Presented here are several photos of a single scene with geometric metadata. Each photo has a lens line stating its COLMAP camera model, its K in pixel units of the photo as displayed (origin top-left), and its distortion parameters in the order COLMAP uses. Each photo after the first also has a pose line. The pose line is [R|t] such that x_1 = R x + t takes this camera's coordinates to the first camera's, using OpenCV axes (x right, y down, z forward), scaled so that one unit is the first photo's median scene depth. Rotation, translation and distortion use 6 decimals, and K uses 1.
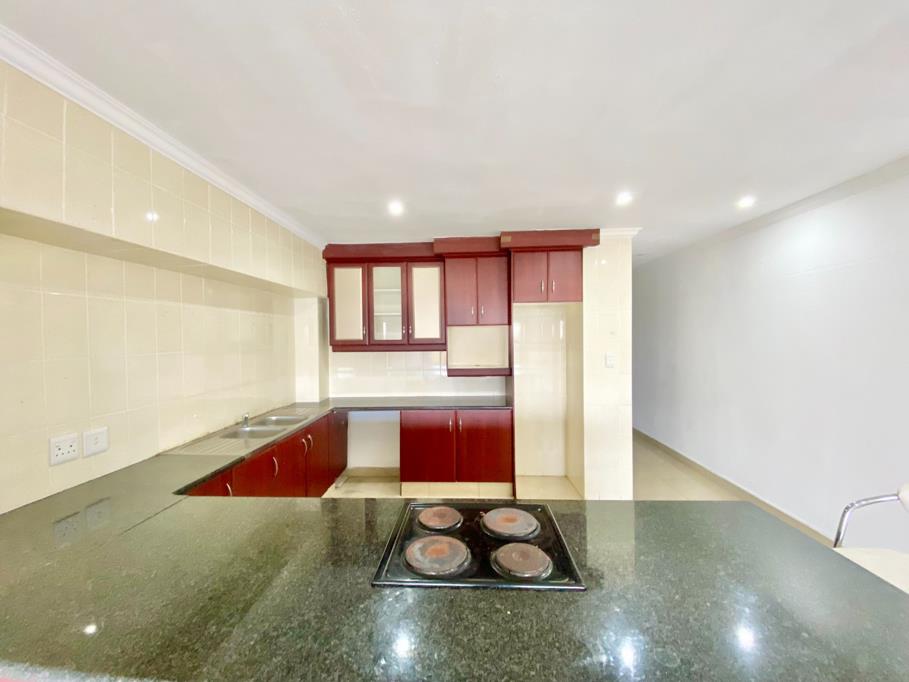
lens RADIAL K [[370.9, 0, 453.1], [0, 370.9, 339.2], [0, 0, 1]] dist [0.004697, -0.005050]
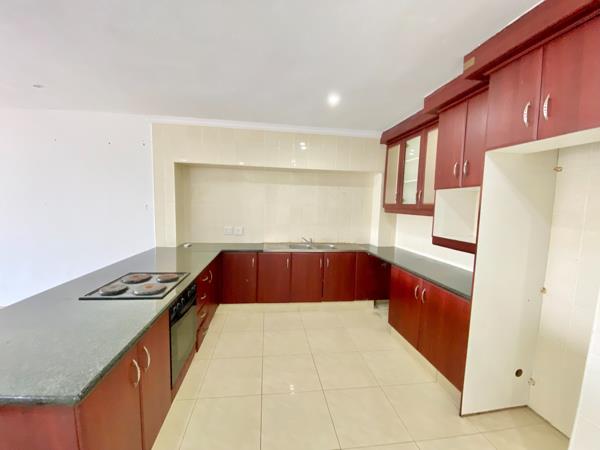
lens RADIAL K [[244.8, 0, 299.3], [0, 244.8, 227.3], [0, 0, 1]] dist [0.004697, -0.005050]
pose [[0.165361, 0.109801, -0.980102, 0.552272], [-0.033919, 0.993828, 0.105616, 0.004666], [0.985650, 0.015779, 0.168065, 0.574290]]
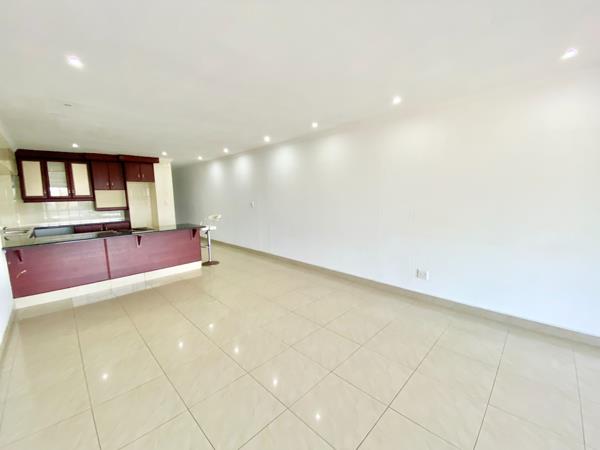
lens RADIAL K [[244.8, 0, 292.0], [0, 244.8, 229.6], [0, 0, 1]] dist [0.004697, -0.005050]
pose [[0.686732, -0.103451, 0.719511, -0.310488], [0.016243, 0.991758, 0.127091, 0.038244], [-0.726729, -0.075590, 0.682753, -1.042497]]
